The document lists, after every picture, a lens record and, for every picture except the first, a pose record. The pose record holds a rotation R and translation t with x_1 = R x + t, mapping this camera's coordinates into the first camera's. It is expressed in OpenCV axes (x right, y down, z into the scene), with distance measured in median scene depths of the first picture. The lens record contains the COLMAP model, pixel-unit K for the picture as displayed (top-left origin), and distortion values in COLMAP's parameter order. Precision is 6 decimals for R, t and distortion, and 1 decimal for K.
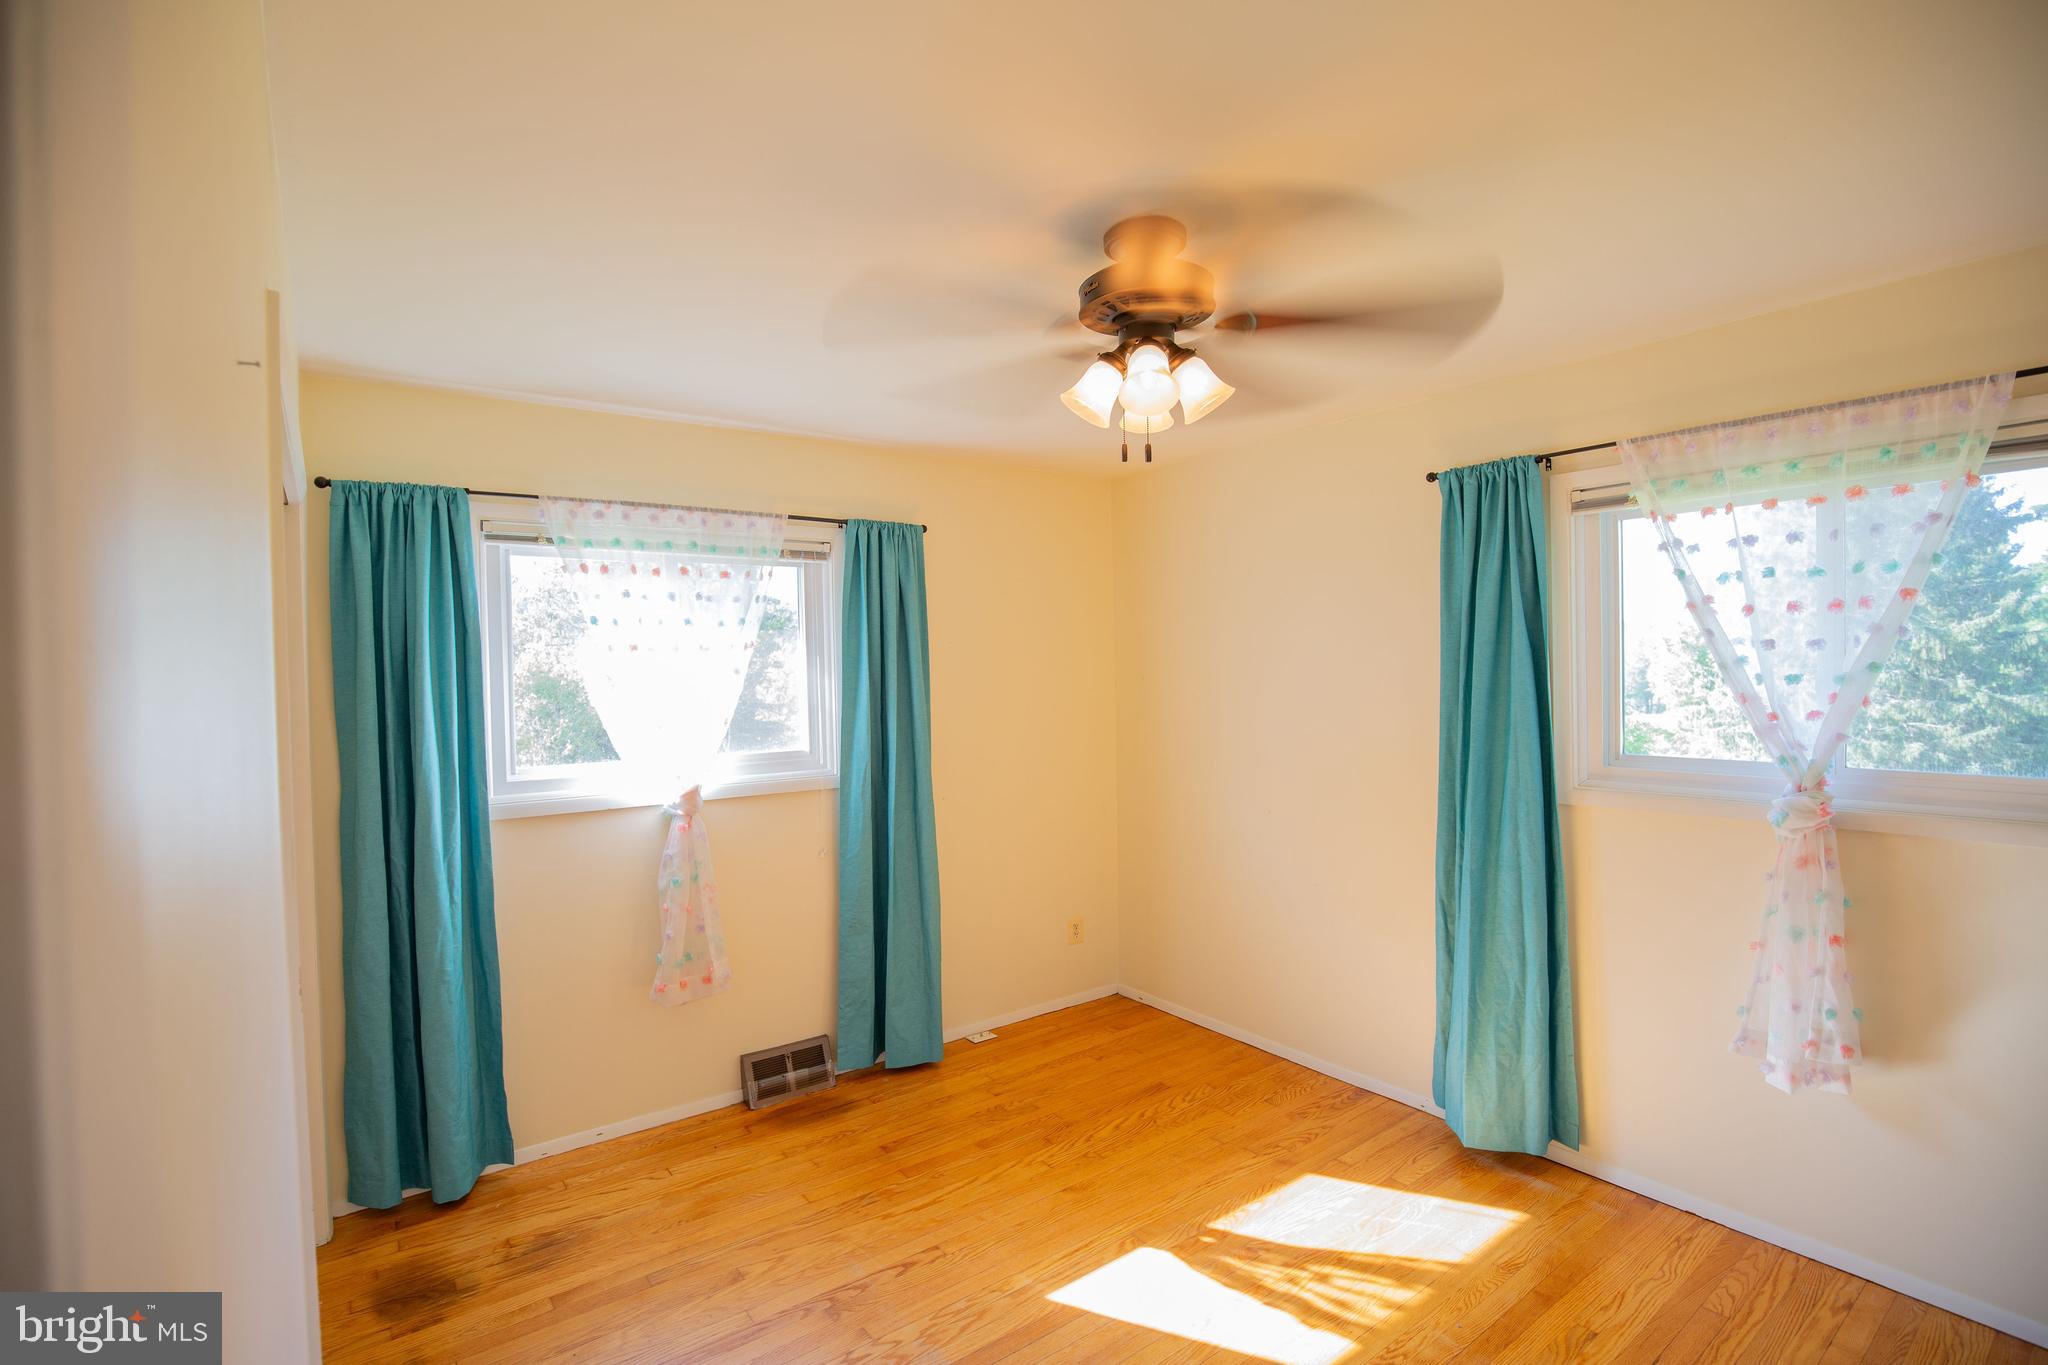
lens RADIAL K [[926.8, 0, 1024.0], [0, 926.8, 682.5], [0, 0, 1]] dist [-0.022775, -0.000257]
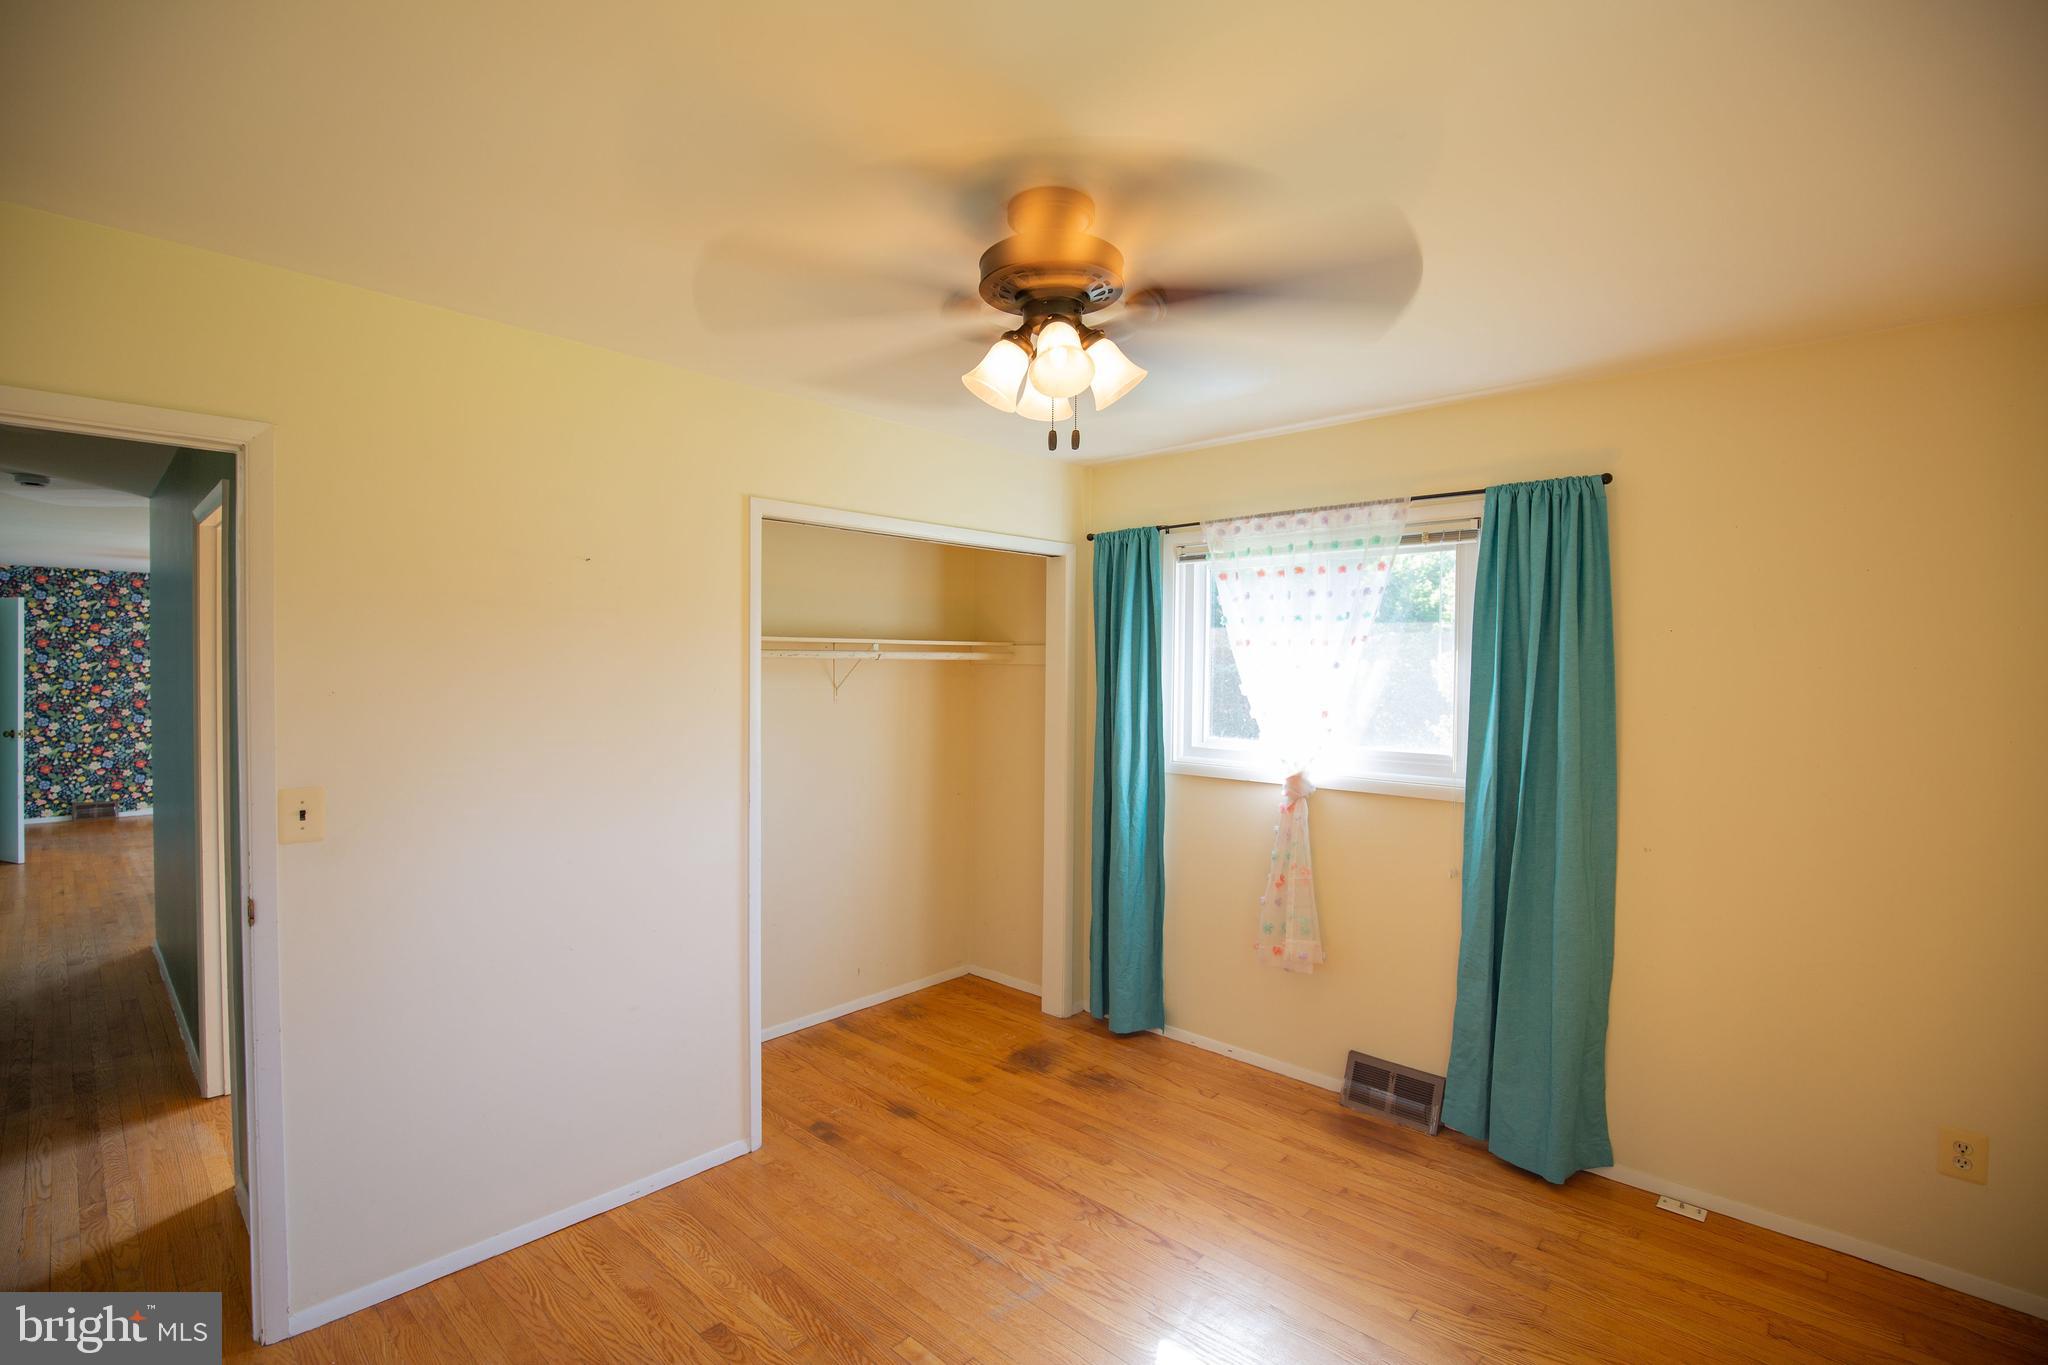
lens RADIAL K [[932.5, 0, 1024.0], [0, 932.5, 682.5], [0, 0, 1]] dist [-0.054005, 0.016079]
pose [[0.187379, 0.037954, -0.981554, 0.626329], [-0.024477, 0.999123, 0.033961, -0.019600], [0.981983, 0.017661, 0.188144, 0.486149]]
